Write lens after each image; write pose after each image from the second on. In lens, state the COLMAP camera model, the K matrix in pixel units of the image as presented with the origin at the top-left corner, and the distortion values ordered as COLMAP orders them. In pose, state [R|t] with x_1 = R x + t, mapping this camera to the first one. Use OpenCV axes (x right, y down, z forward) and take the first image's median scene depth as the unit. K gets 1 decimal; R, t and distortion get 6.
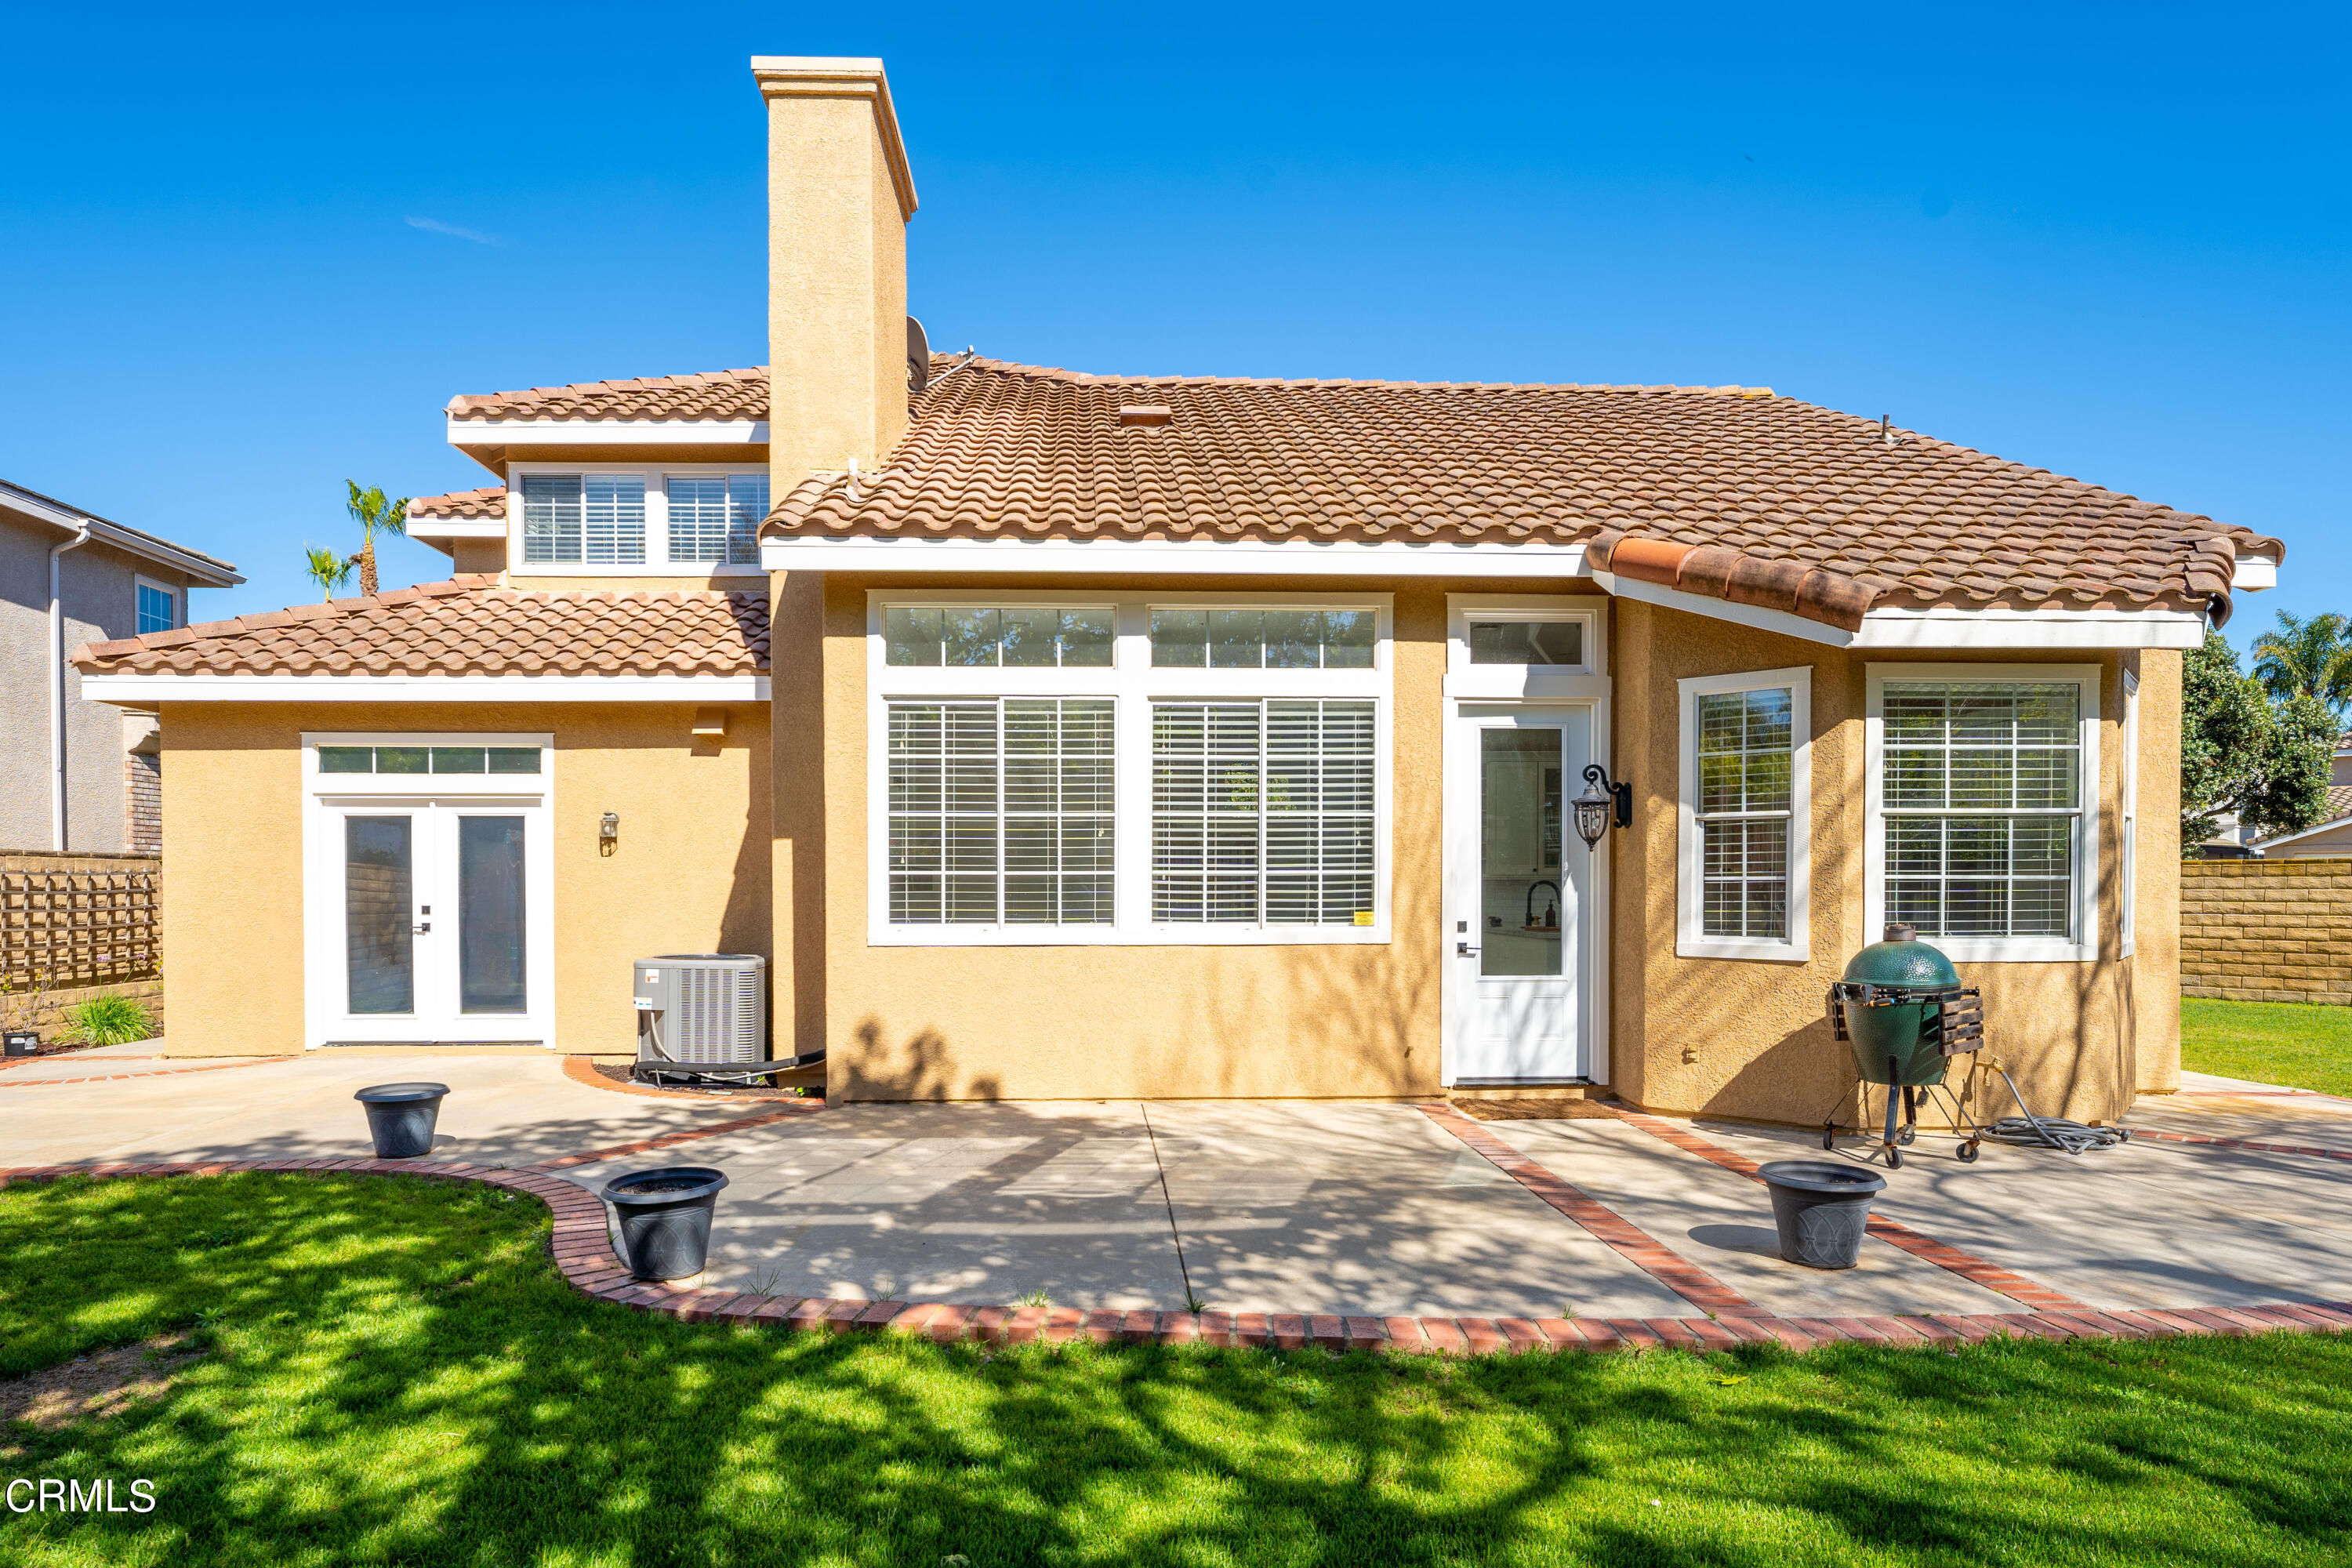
lens RADIAL K [[1356.8, 0, 1135.2], [0, 1356.8, 911.3], [0, 0, 1]] dist [-0.005971, -0.002145]
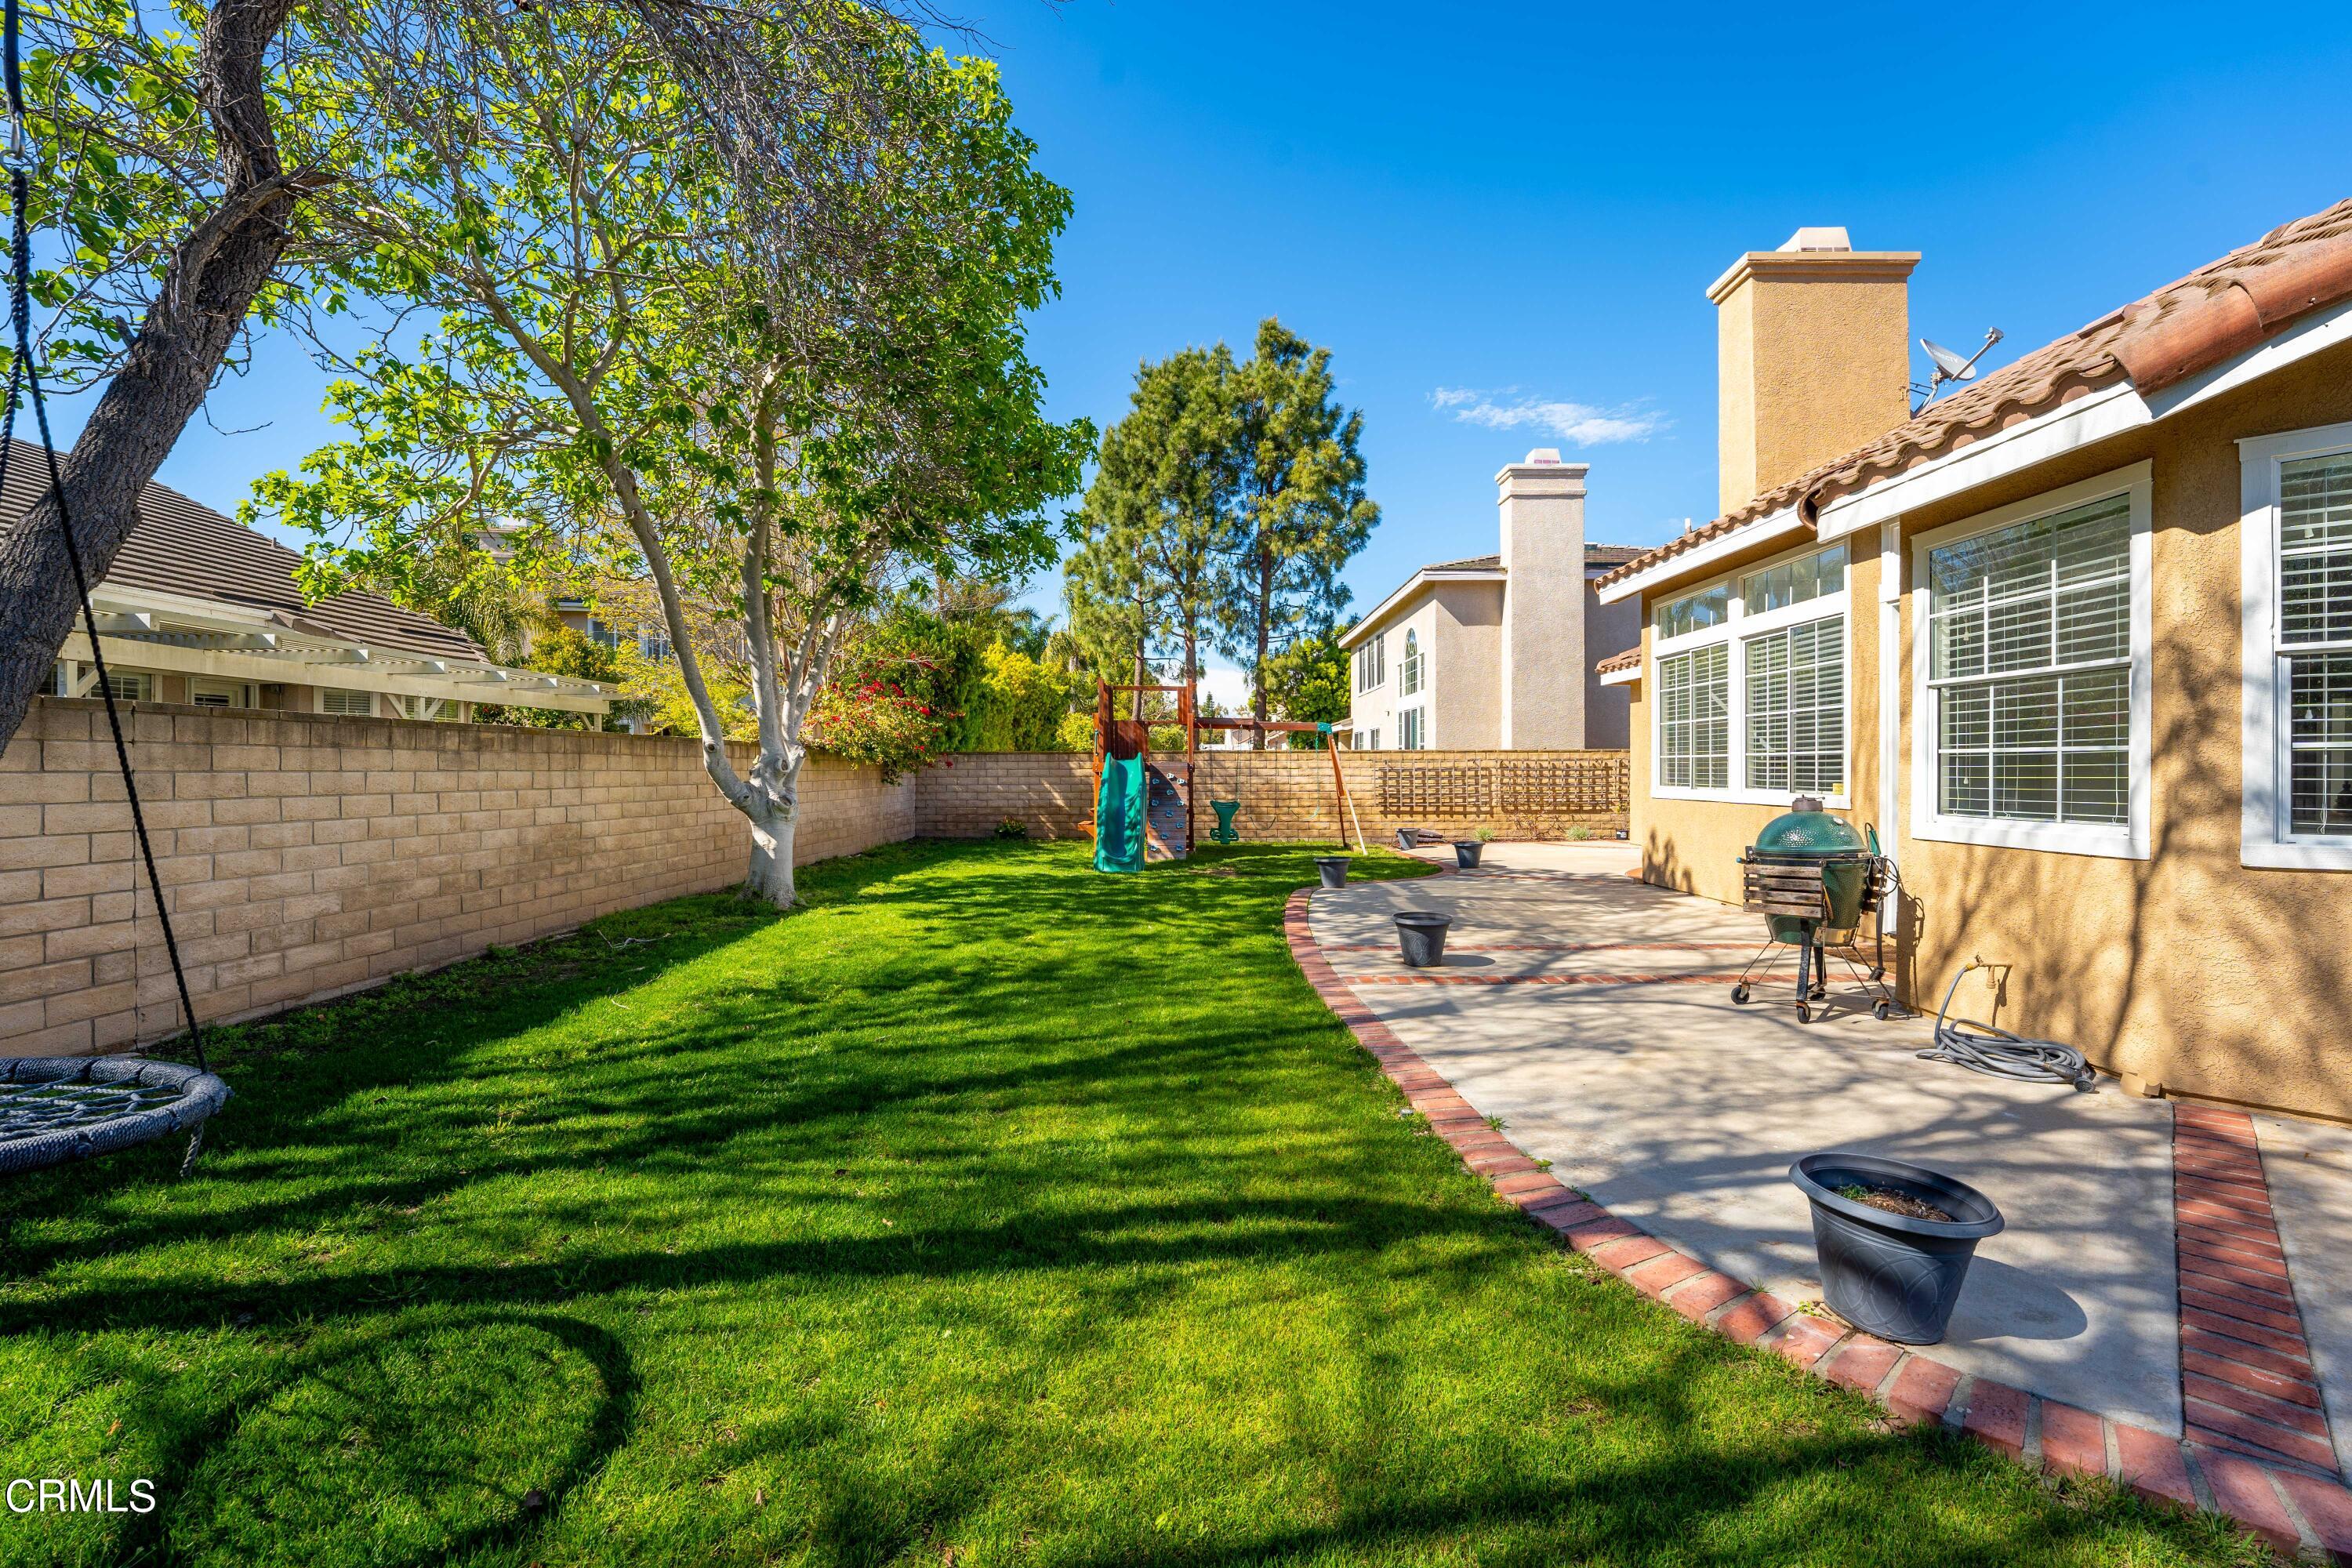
lens RADIAL K [[972.4, 0, 1172.2], [0, 972.4, 773.7], [0, 0, 1]] dist [-0.020711, -0.000172]
pose [[-0.057379, 0.004814, -0.998341, 1.107161], [-0.015595, 0.999862, 0.005717, -0.002942], [0.998231, 0.015897, -0.057296, 0.427574]]
